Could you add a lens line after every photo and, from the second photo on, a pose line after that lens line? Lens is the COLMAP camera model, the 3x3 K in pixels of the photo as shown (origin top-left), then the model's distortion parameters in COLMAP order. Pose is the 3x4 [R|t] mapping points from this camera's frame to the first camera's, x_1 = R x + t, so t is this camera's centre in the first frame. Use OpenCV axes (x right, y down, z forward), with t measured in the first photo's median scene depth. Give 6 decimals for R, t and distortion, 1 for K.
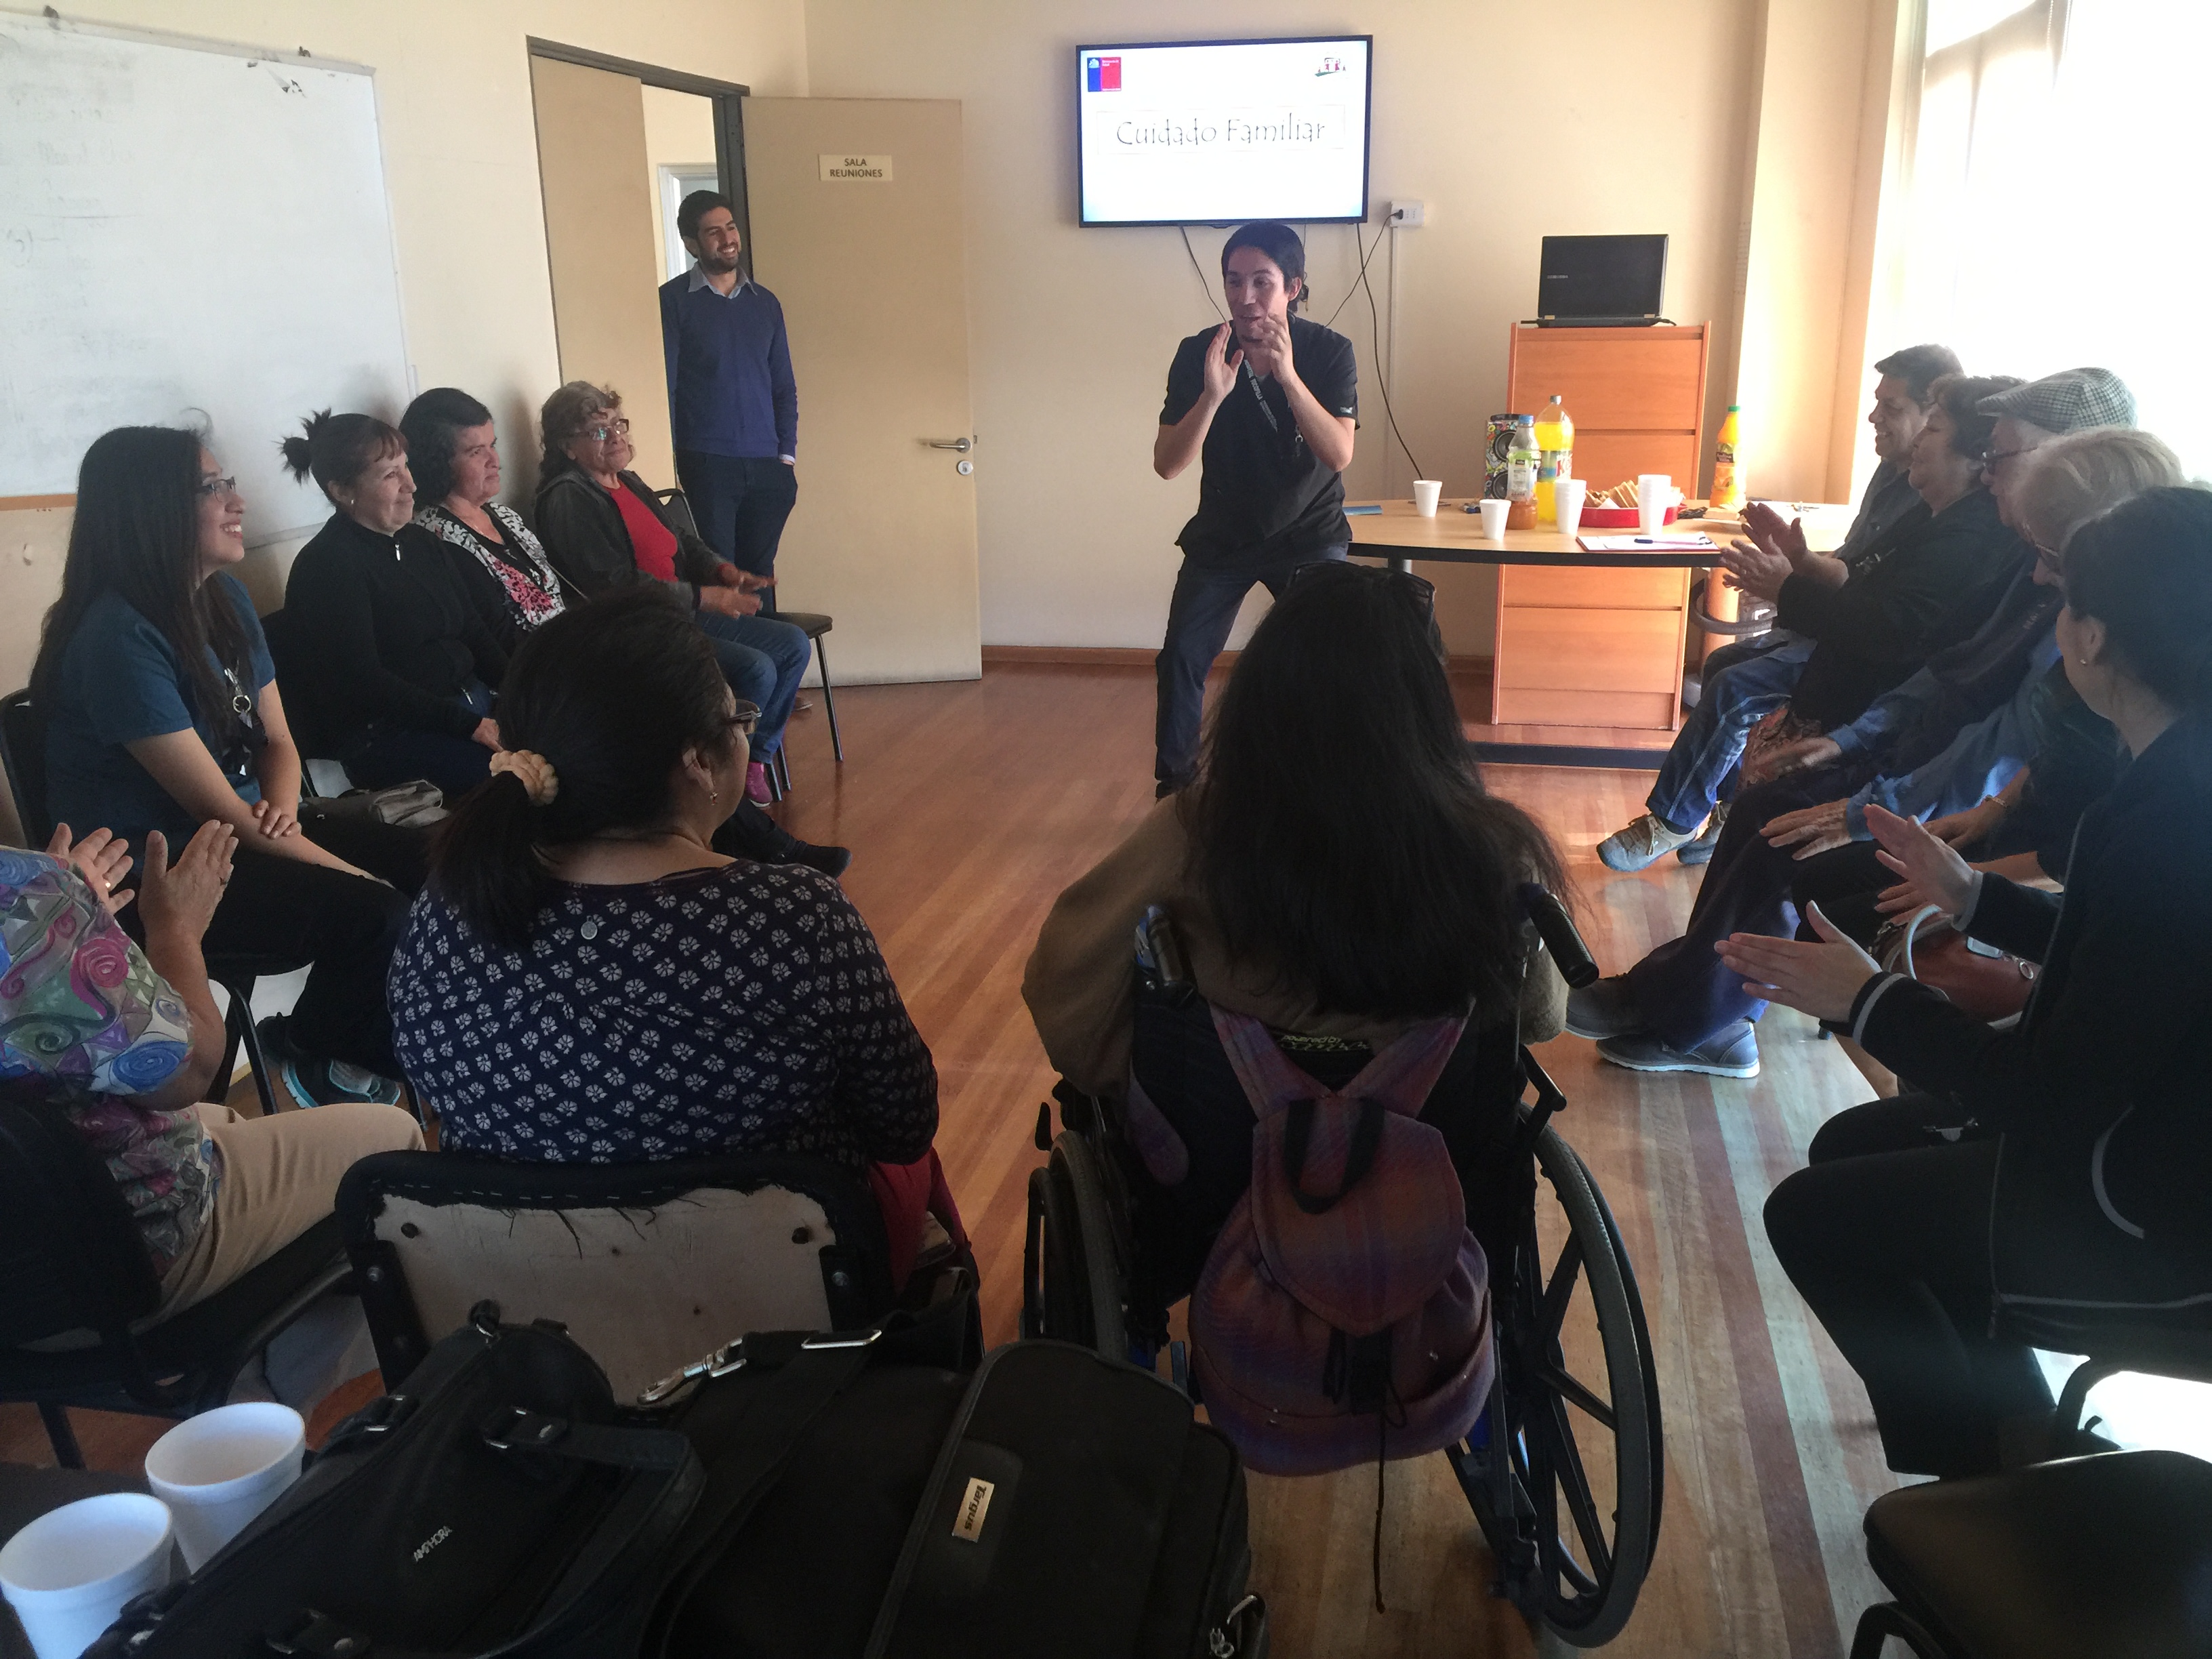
lens RADIAL K [[1888.4, 0, 1096.3], [0, 1888.4, 830.3], [0, 0, 1]] dist [0.040299, -0.053477]
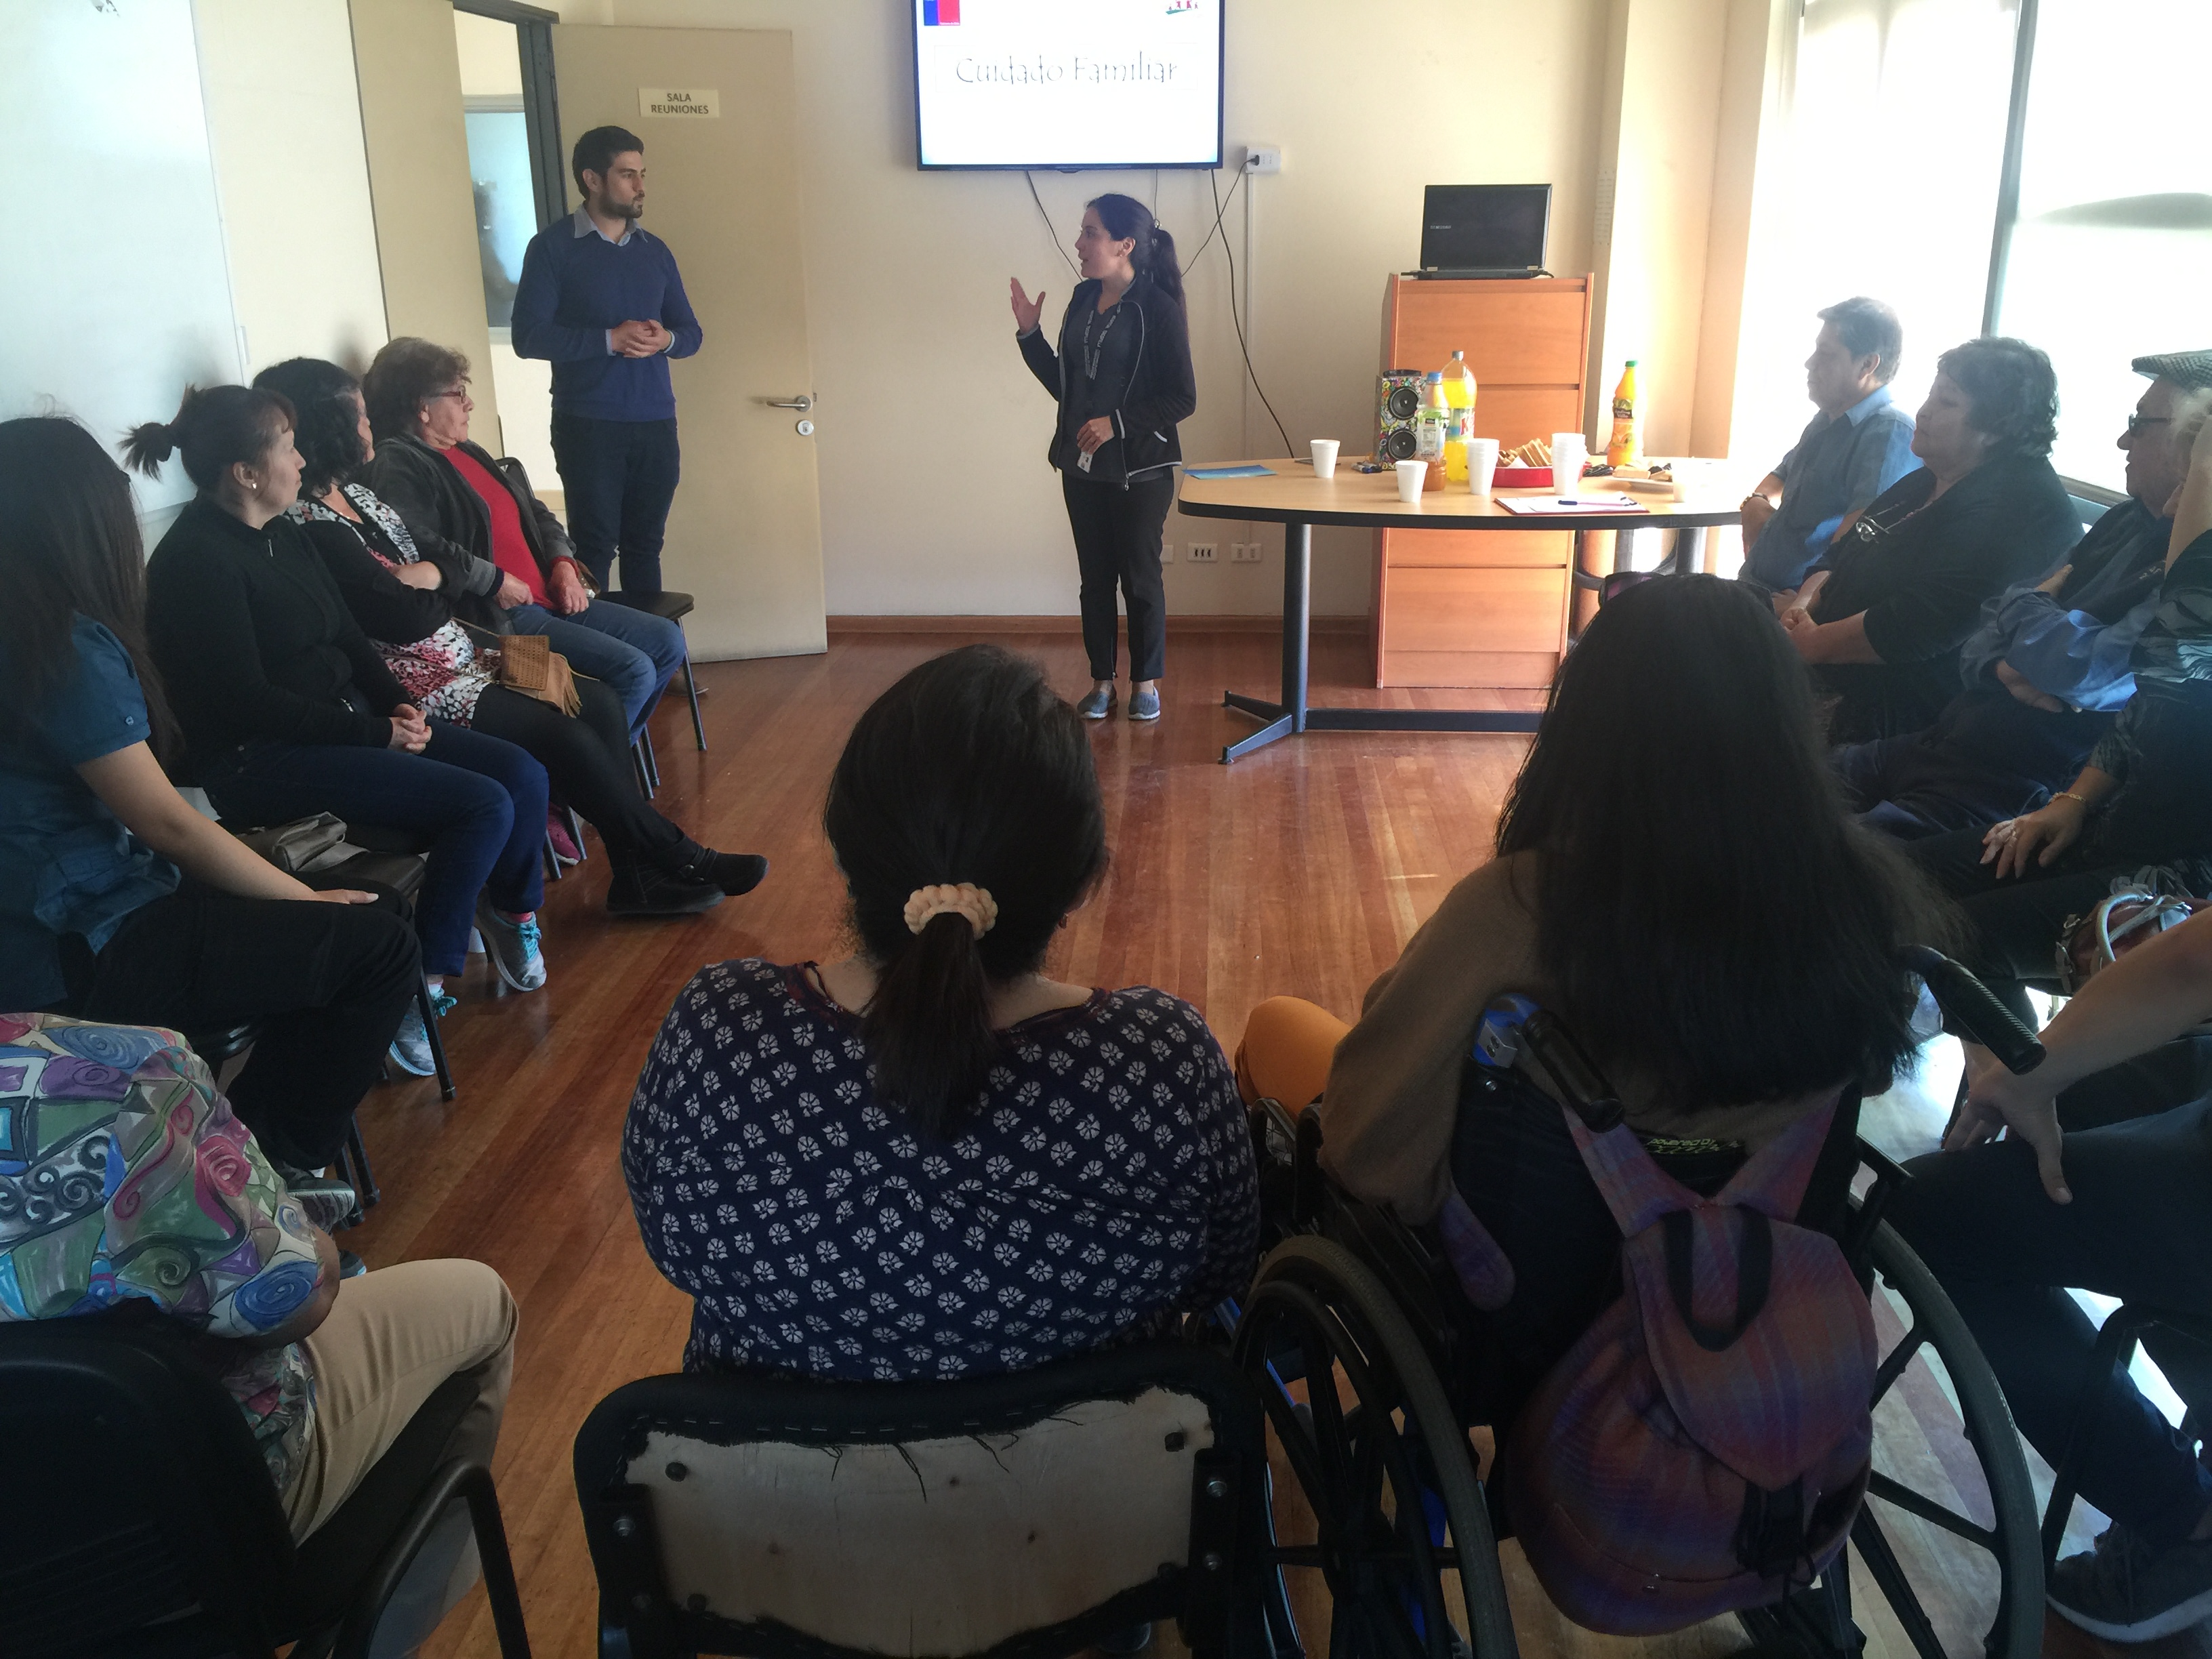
lens RADIAL K [[1888.4, 0, 1111.9], [0, 1888.4, 841.7], [0, 0, 1]] dist [0.040299, -0.053477]
pose [[0.989181, -0.042645, 0.140366, -0.084214], [0.037804, 0.998601, 0.036976, -0.022253], [-0.141746, -0.031270, 0.989409, 0.059211]]
